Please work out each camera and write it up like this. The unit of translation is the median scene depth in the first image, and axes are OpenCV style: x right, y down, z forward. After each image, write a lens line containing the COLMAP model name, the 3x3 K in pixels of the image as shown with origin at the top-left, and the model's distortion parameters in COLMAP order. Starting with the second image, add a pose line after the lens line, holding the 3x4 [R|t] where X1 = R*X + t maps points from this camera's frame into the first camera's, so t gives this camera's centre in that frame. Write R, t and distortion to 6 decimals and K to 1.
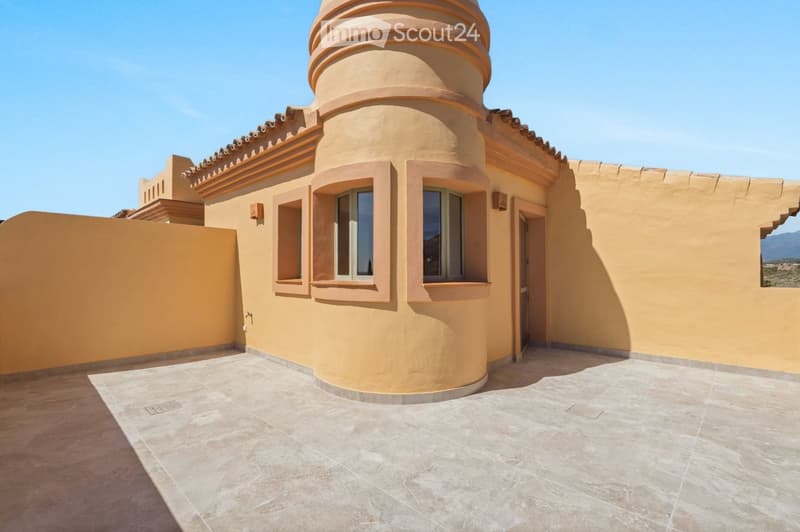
lens RADIAL K [[366.4, 0, 399.3], [0, 366.4, 268.7], [0, 0, 1]] dist [-0.000212, -0.000076]
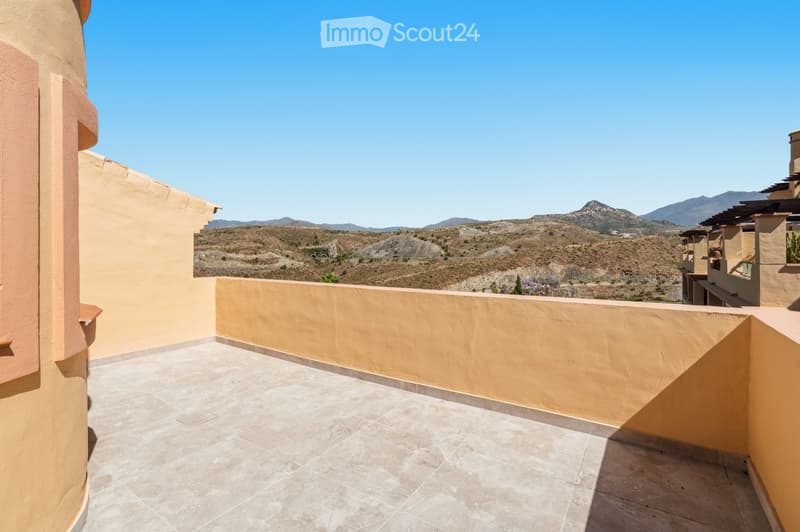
lens RADIAL K [[366.4, 0, 390.7], [0, 366.4, 252.2], [0, 0, 1]] dist [-0.000212, -0.000076]
pose [[-0.155362, -0.000895, 0.987857, -0.666107], [-0.008264, 0.999966, -0.000393, -0.075084], [-0.987823, -0.008225, -0.155364, 0.778500]]
